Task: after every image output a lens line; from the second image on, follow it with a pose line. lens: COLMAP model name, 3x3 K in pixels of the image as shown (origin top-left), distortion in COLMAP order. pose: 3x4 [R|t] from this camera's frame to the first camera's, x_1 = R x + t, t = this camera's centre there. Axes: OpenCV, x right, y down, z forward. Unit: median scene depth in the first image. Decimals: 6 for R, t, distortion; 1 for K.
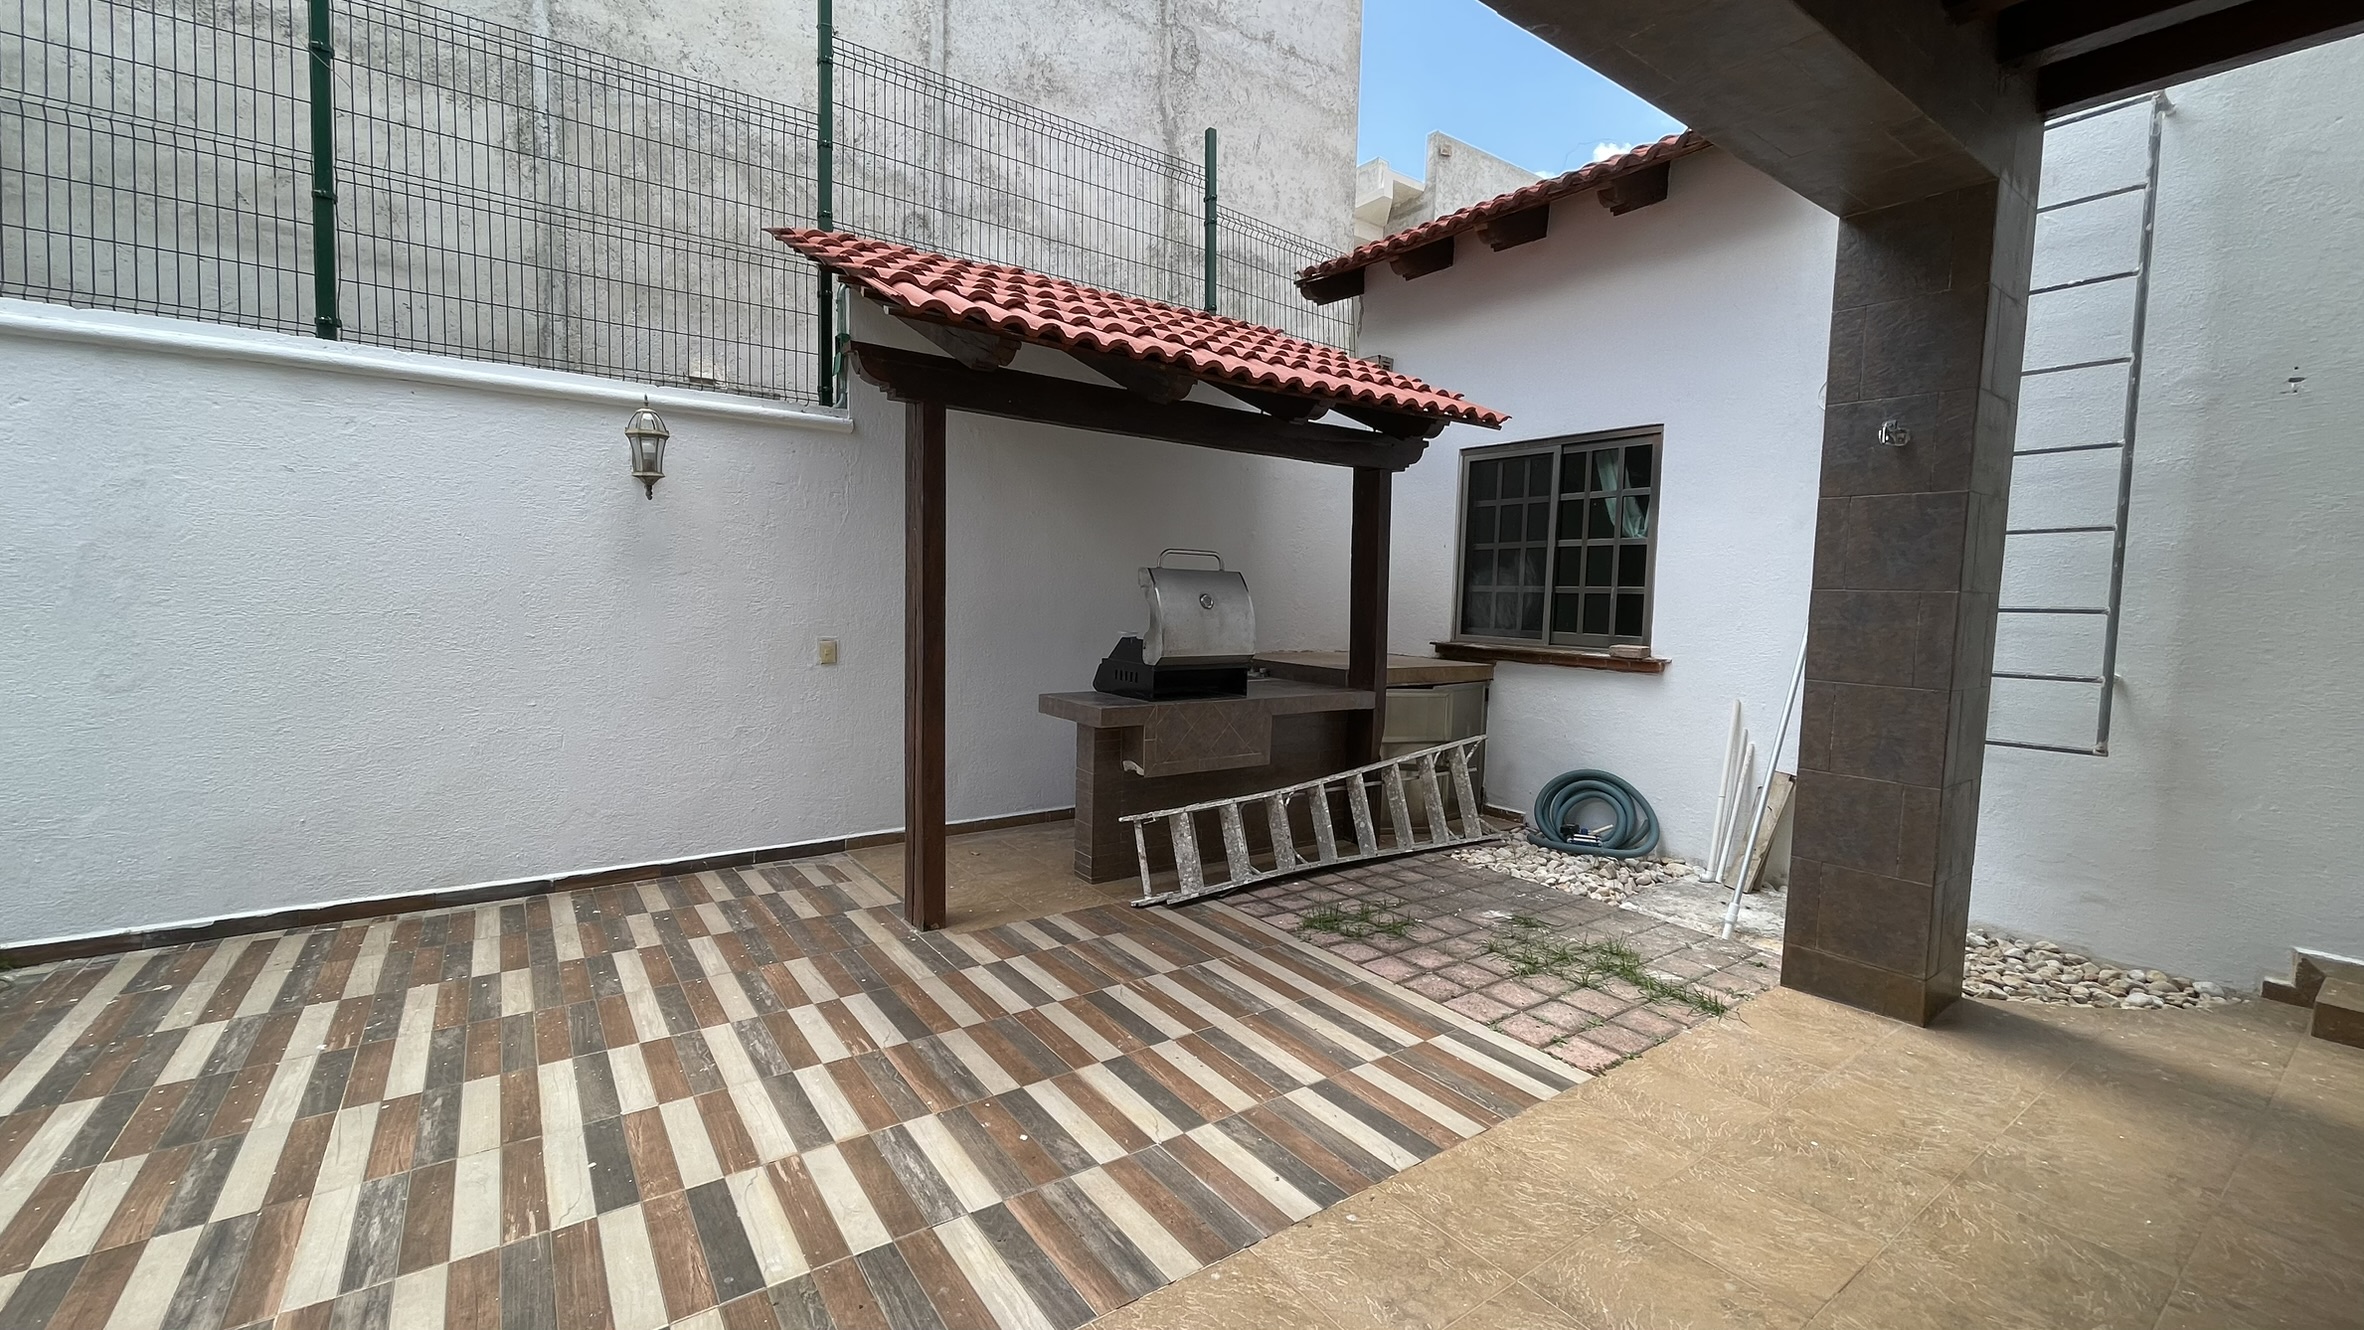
lens RADIAL K [[955.3, 0, 1180.3], [0, 955.3, 648.6], [0, 0, 1]] dist [-0.003894, 0.000574]
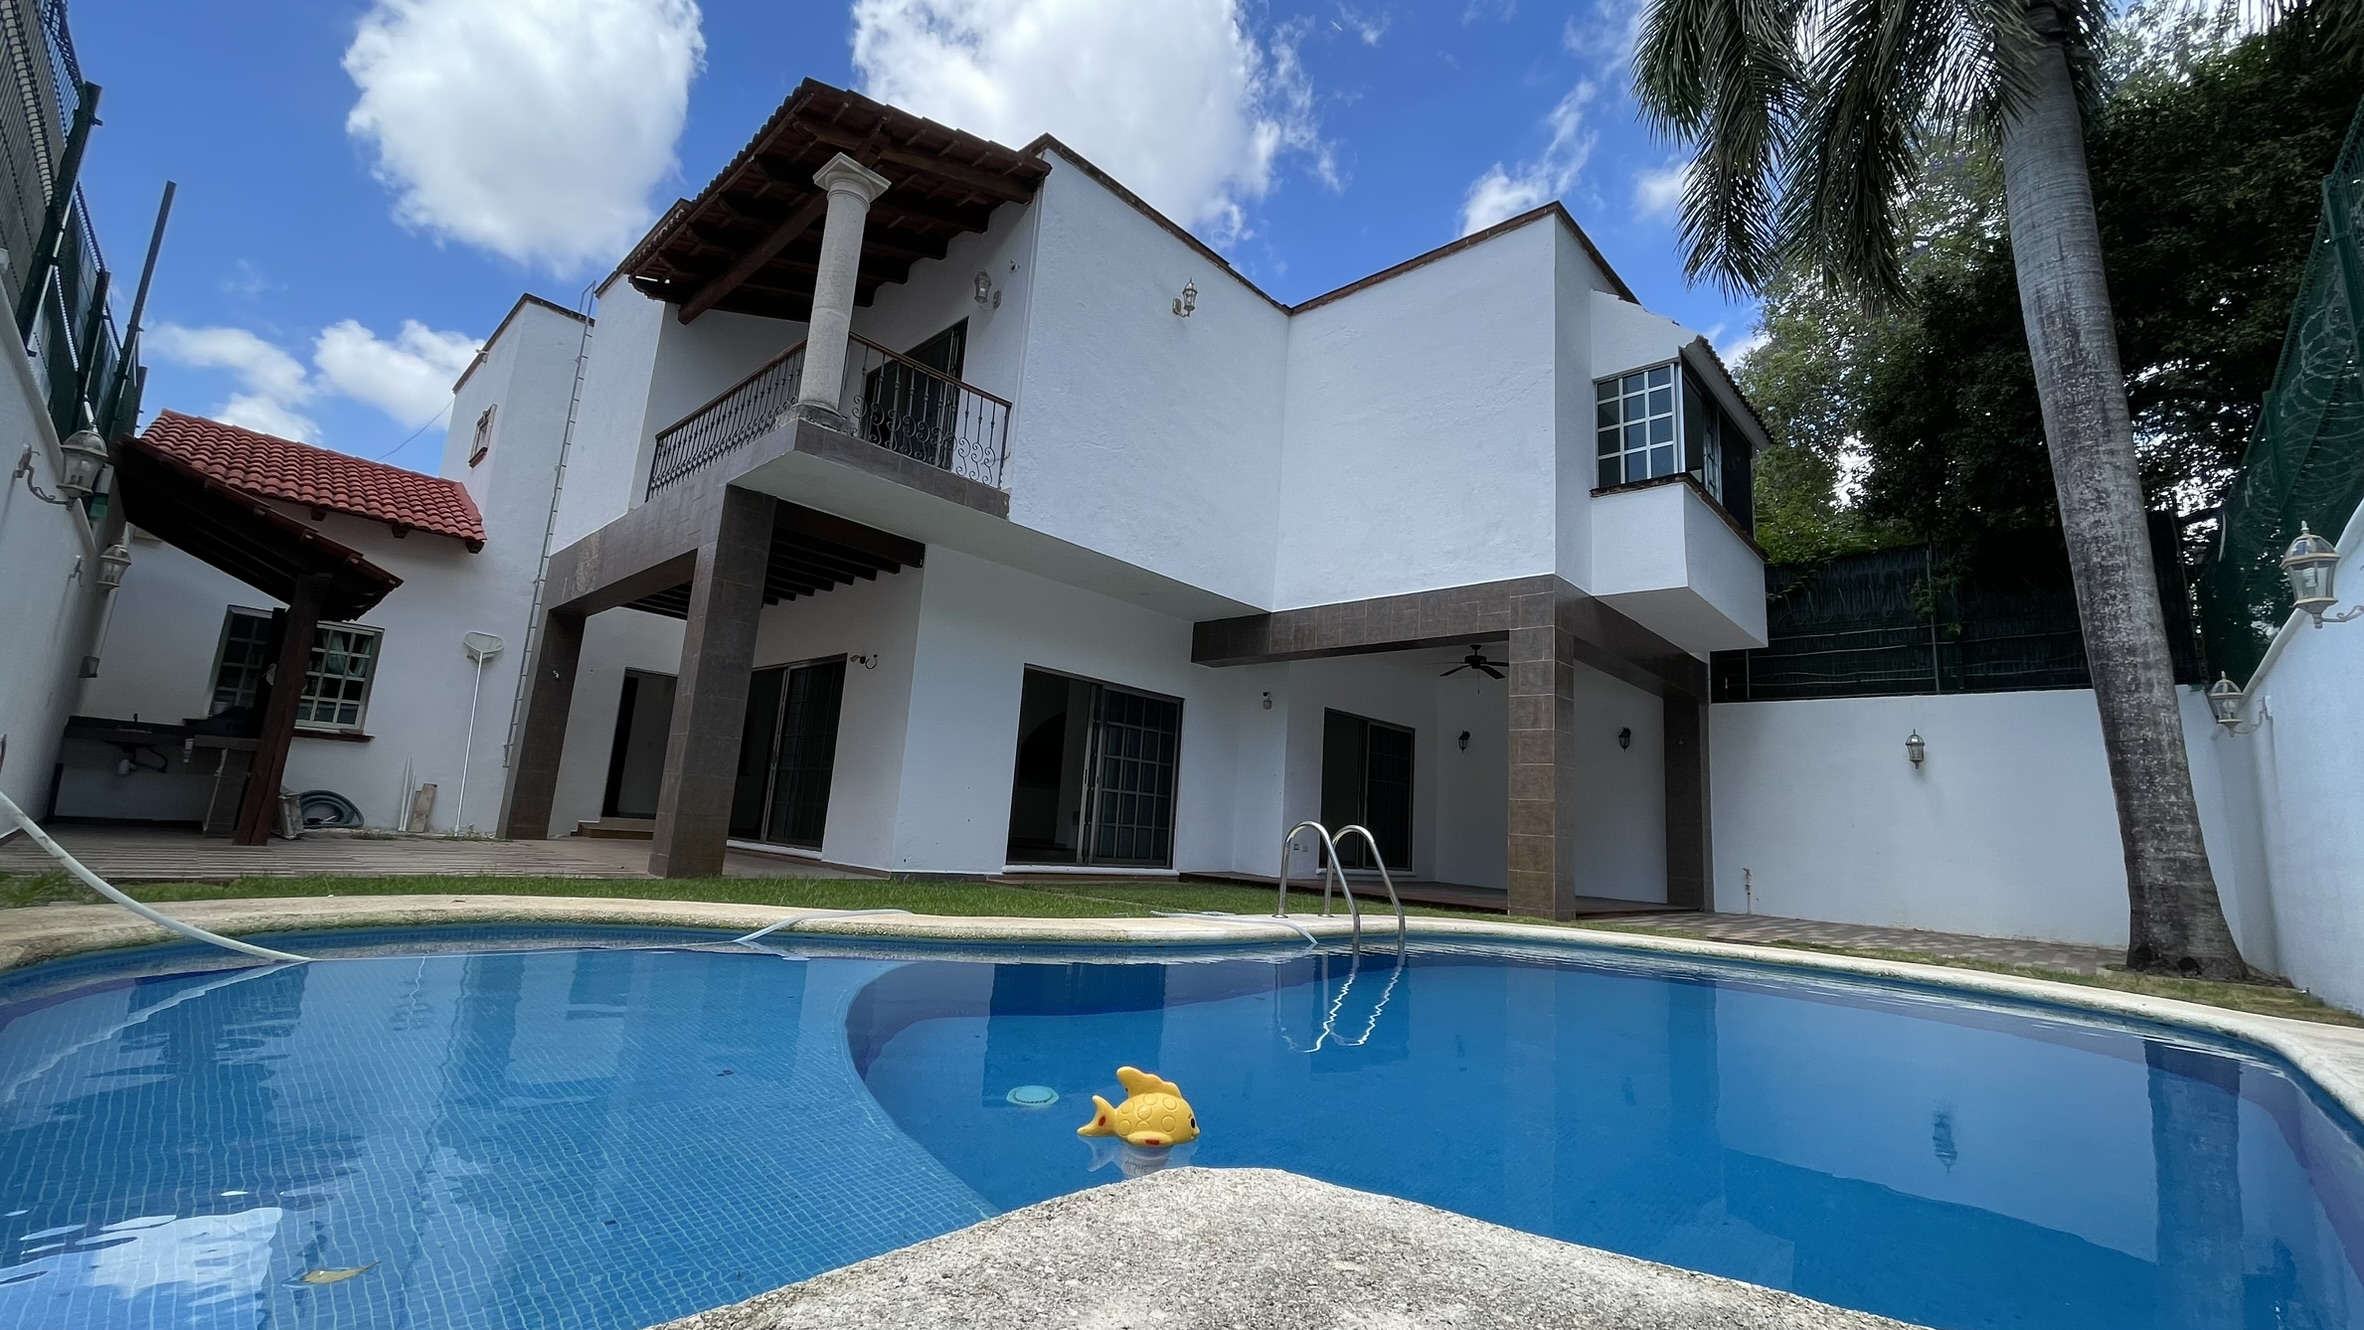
lens RADIAL K [[955.3, 0, 1183.9], [0, 955.3, 664.8], [0, 0, 1]] dist [-0.003894, 0.000574]
pose [[-0.195055, 0.128803, 0.972298, -4.028628], [-0.015064, 0.990829, -0.134280, 0.229727], [-0.980677, -0.040839, -0.191326, -0.784124]]
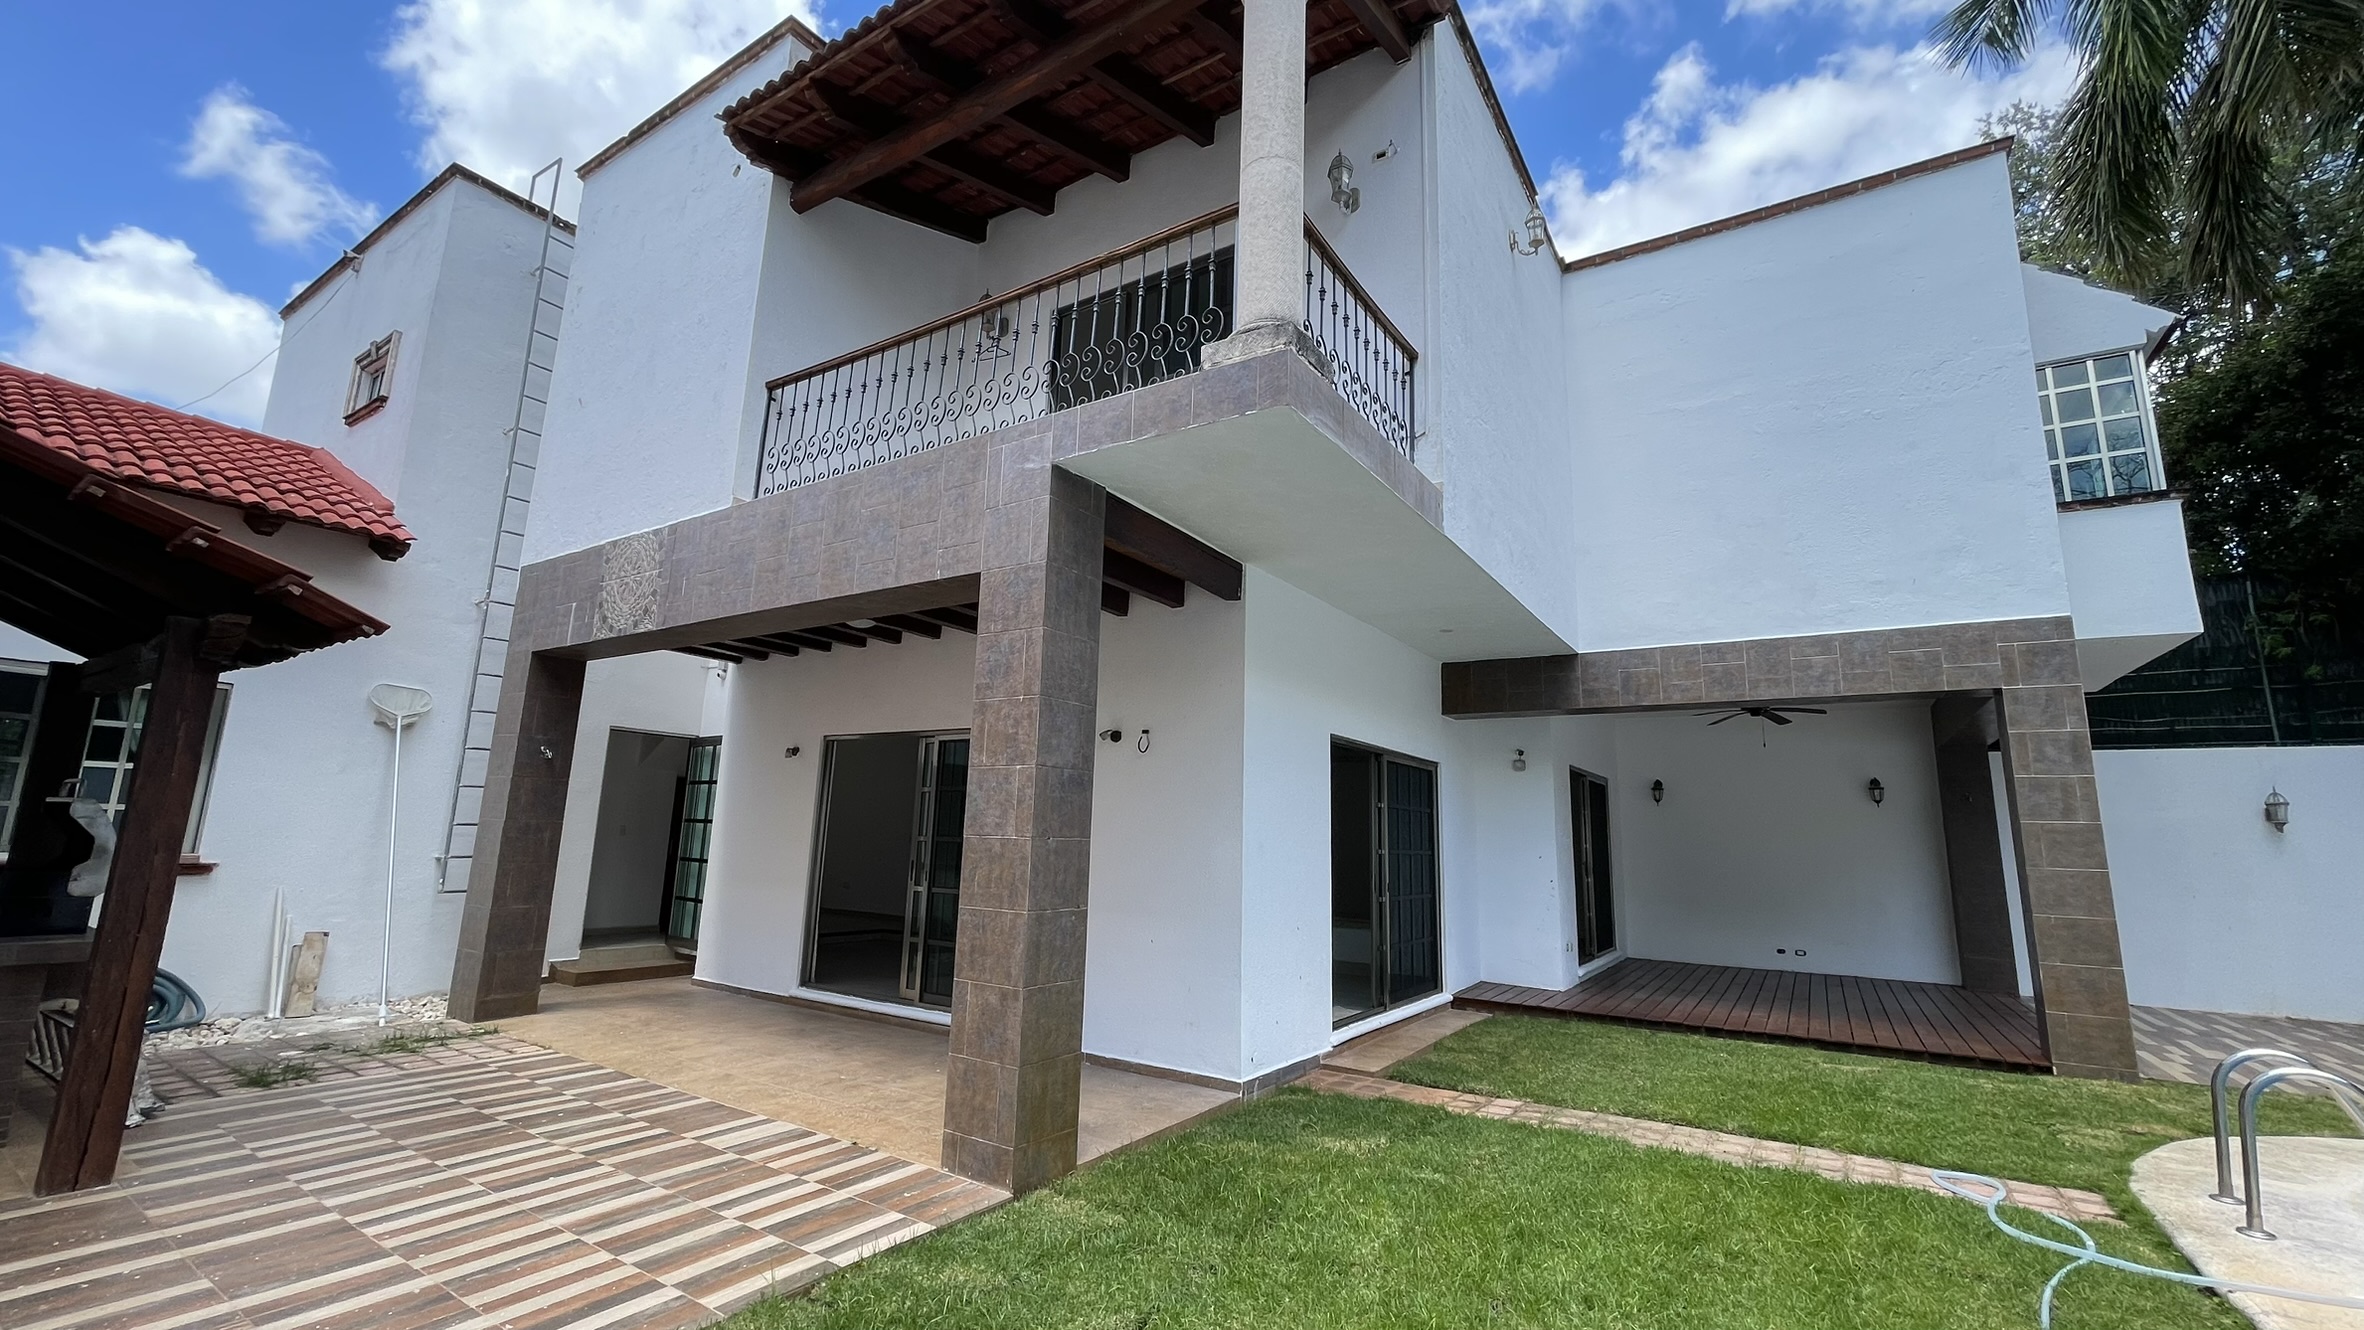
lens RADIAL K [[955.3, 0, 1179.9], [0, 955.3, 664.2], [0, 0, 1]] dist [-0.003894, 0.000574]
pose [[-0.364413, 0.130254, 0.922083, -2.469897], [0.014122, 0.990829, -0.134384, -0.131490], [-0.931130, -0.035950, -0.362911, 0.517599]]
